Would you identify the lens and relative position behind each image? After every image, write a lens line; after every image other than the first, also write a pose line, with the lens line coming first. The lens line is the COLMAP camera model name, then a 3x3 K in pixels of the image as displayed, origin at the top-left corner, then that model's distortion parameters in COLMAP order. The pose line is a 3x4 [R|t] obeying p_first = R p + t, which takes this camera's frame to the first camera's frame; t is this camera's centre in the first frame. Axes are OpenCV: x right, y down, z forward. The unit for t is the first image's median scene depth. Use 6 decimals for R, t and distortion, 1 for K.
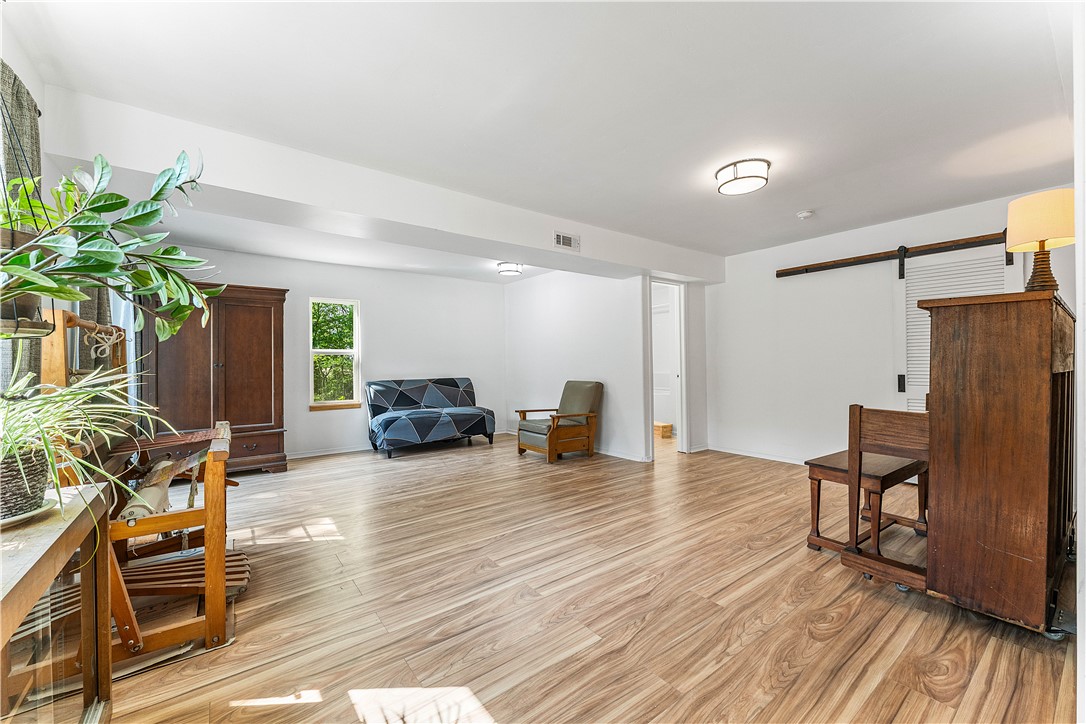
lens RADIAL K [[434.8, 0, 536.4], [0, 434.8, 360.0], [0, 0, 1]] dist [-0.001137, -0.000162]
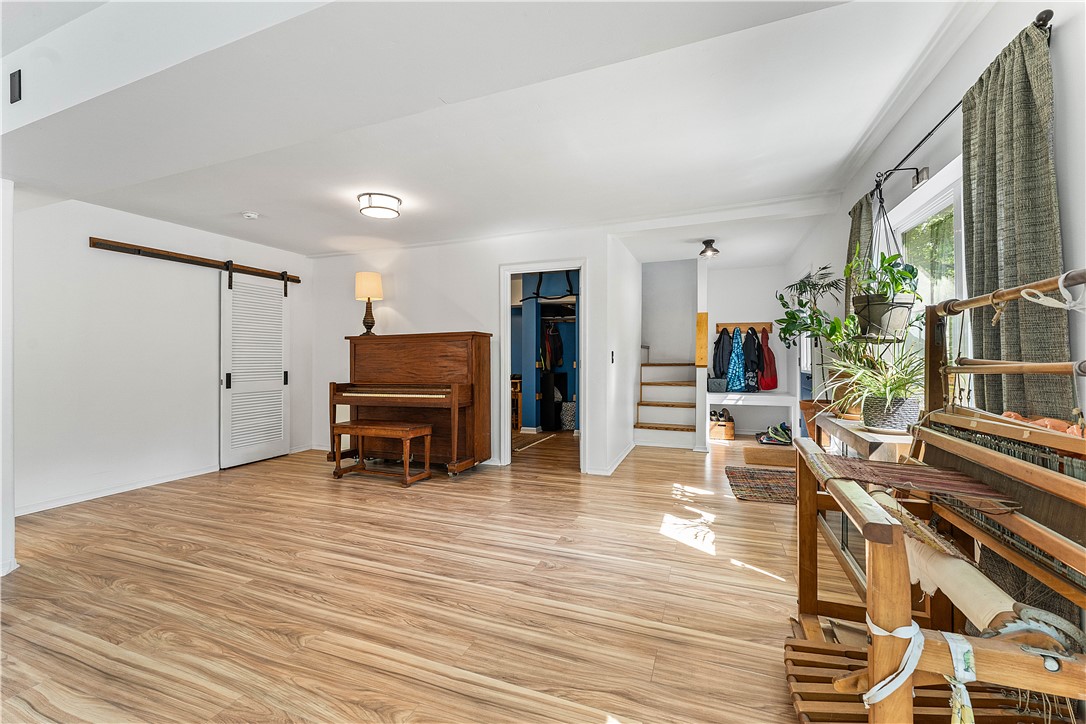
lens RADIAL K [[456.2, 0, 533.2], [0, 456.2, 358.1], [0, 0, 1]] dist [0.000468, -0.000040]
pose [[-0.524812, 0.009996, 0.851159, -0.748848], [0.005282, 0.999950, -0.008487, 0.011440], [-0.851202, 0.000042, -0.524839, 1.202331]]
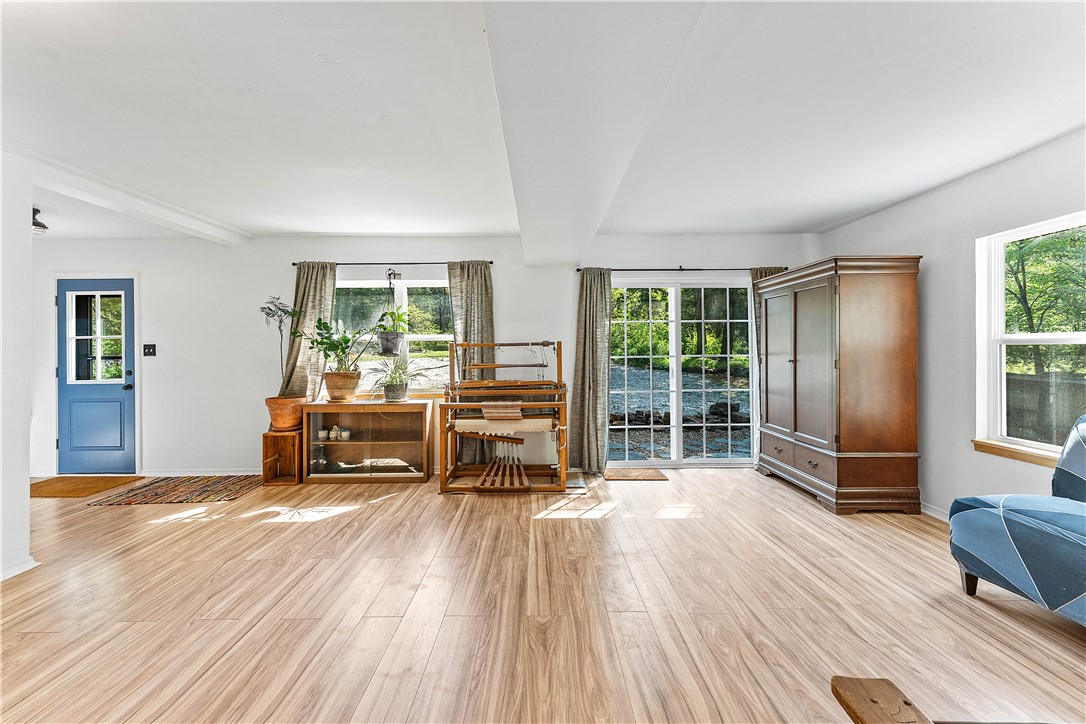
lens RADIAL K [[438.7, 0, 534.9], [0, 438.7, 349.8], [0, 0, 1]] dist [-0.001256, -0.000161]
pose [[-0.603972, 0.011866, -0.796917, 0.414974], [0.017812, 0.999840, 0.001388, -0.030260], [0.796807, -0.013356, -0.604087, 1.525662]]
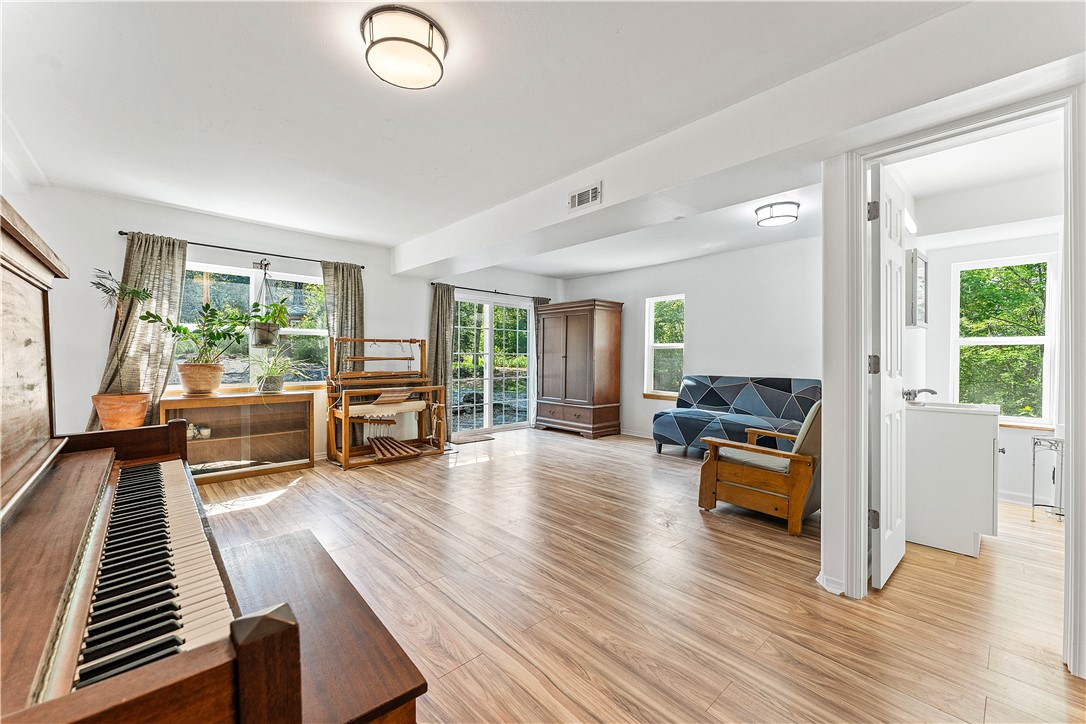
lens RADIAL K [[434.8, 0, 536.4], [0, 434.8, 360.0], [0, 0, 1]] dist [-0.001137, -0.000162]
pose [[0.093445, 0.016223, -0.995492, 1.016174], [-0.001252, 0.999868, 0.016176, -0.001513], [0.995624, -0.000265, 0.093453, 1.040060]]
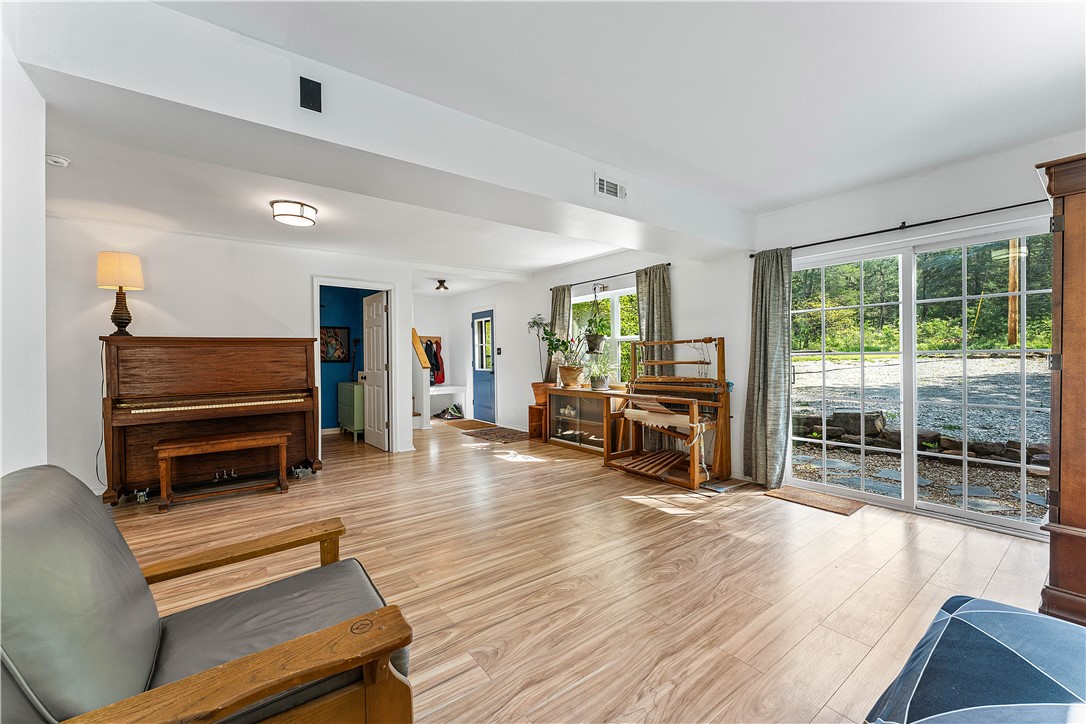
lens RADIAL K [[431.1, 0, 532.5], [0, 431.1, 360.3], [0, 0, 1]] dist [-0.000336, -0.000081]
pose [[-0.999764, 0.019622, 0.009371, -0.180335], [0.019621, 0.999807, -0.000233, 0.004028], [-0.009373, -0.000050, -0.999956, 2.033867]]
